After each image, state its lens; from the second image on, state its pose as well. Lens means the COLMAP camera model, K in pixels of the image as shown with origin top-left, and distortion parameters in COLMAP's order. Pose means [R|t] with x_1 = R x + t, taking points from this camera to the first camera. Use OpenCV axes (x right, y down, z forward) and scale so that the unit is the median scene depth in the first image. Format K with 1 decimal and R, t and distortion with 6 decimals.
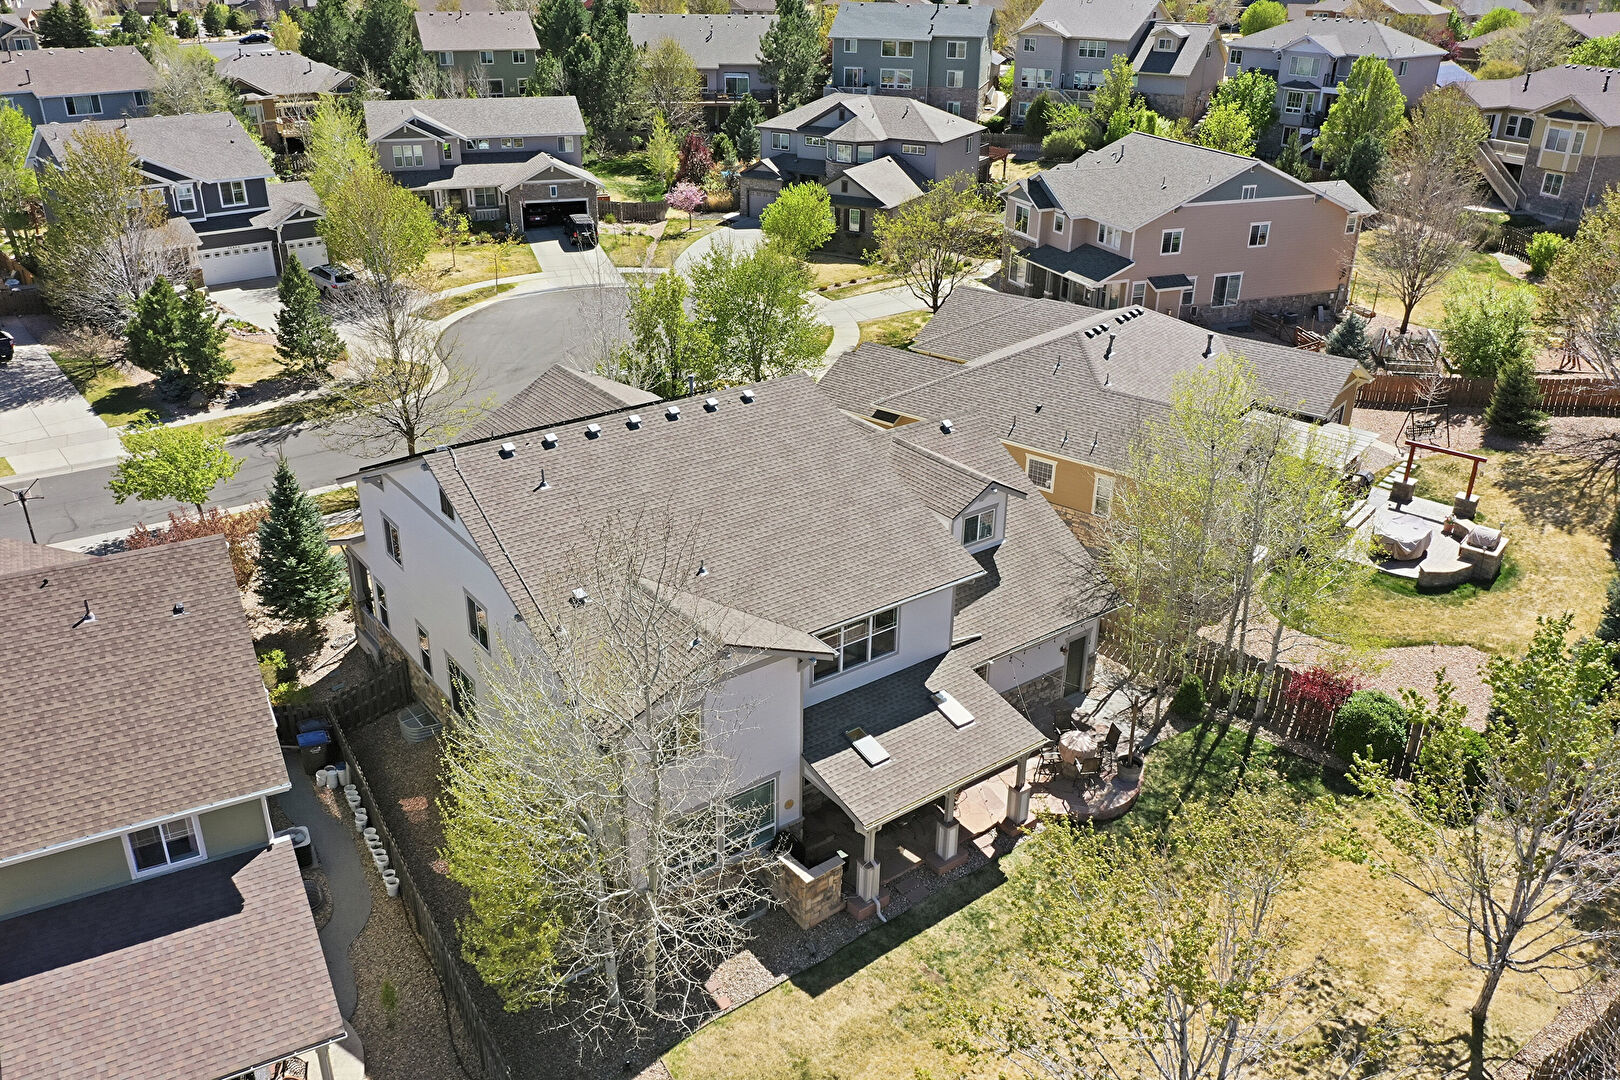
lens RADIAL K [[1281.5, 0, 807.6], [0, 1281.5, 535.8], [0, 0, 1]] dist [0.002212, -0.005141]
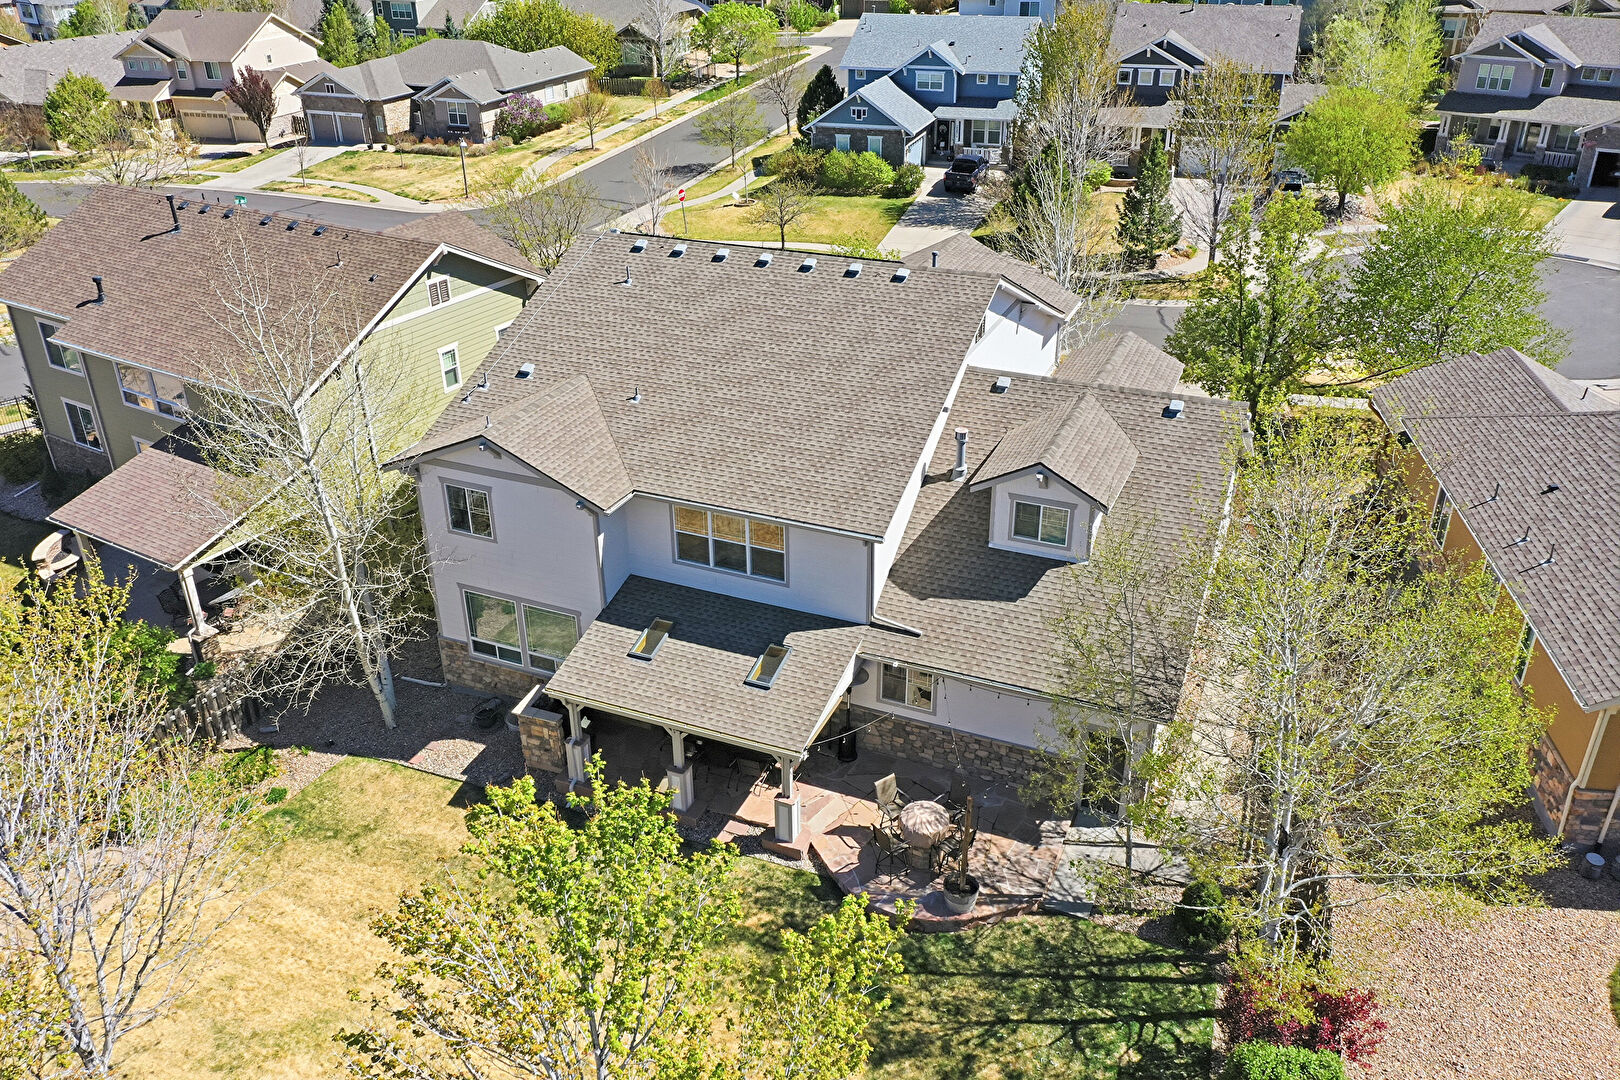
lens RADIAL K [[1281.5, 0, 803.4], [0, 1281.5, 542.5], [0, 0, 1]] dist [0.002212, -0.005141]
pose [[0.490756, 0.388270, -0.780003, 0.635616], [-0.354205, 0.906813, 0.228538, -0.114708], [0.796051, 0.164124, 0.582551, 0.456787]]
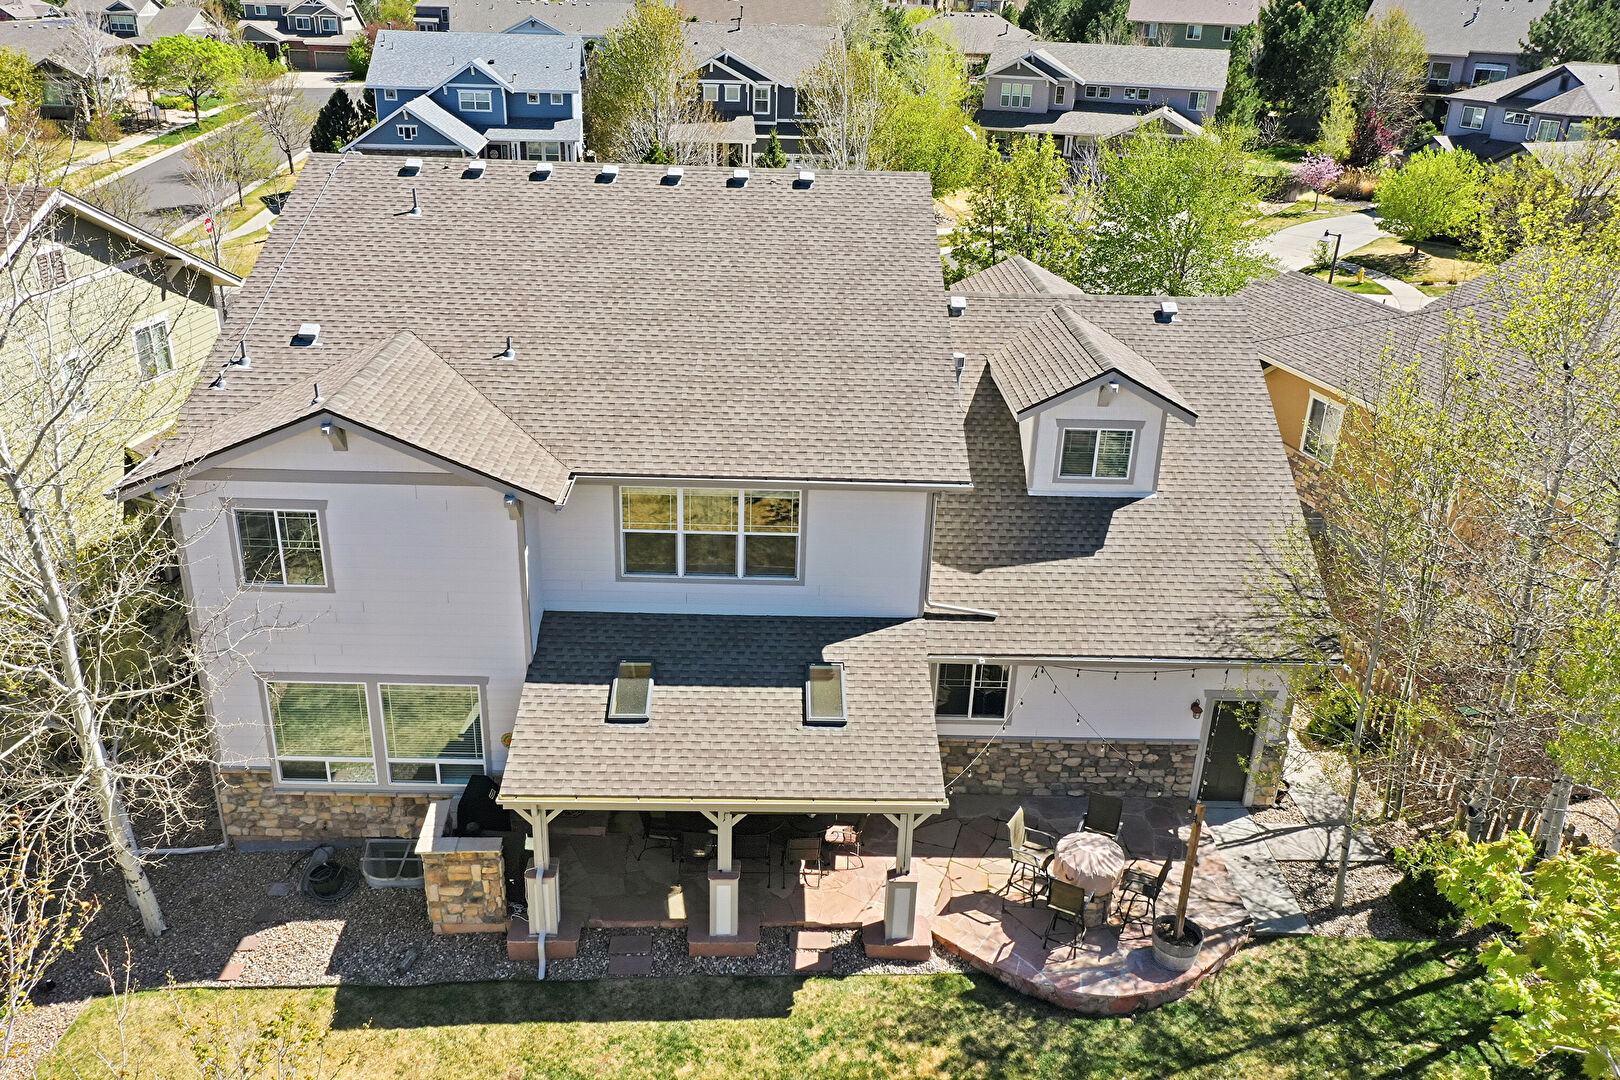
lens RADIAL K [[1281.5, 0, 807.8], [0, 1281.5, 540.8], [0, 0, 1]] dist [0.002212, -0.005141]
pose [[0.812034, 0.246823, -0.528847, 0.337844], [-0.267292, 0.962828, 0.038948, 0.042936], [0.518802, 0.109729, 0.847823, 0.439852]]
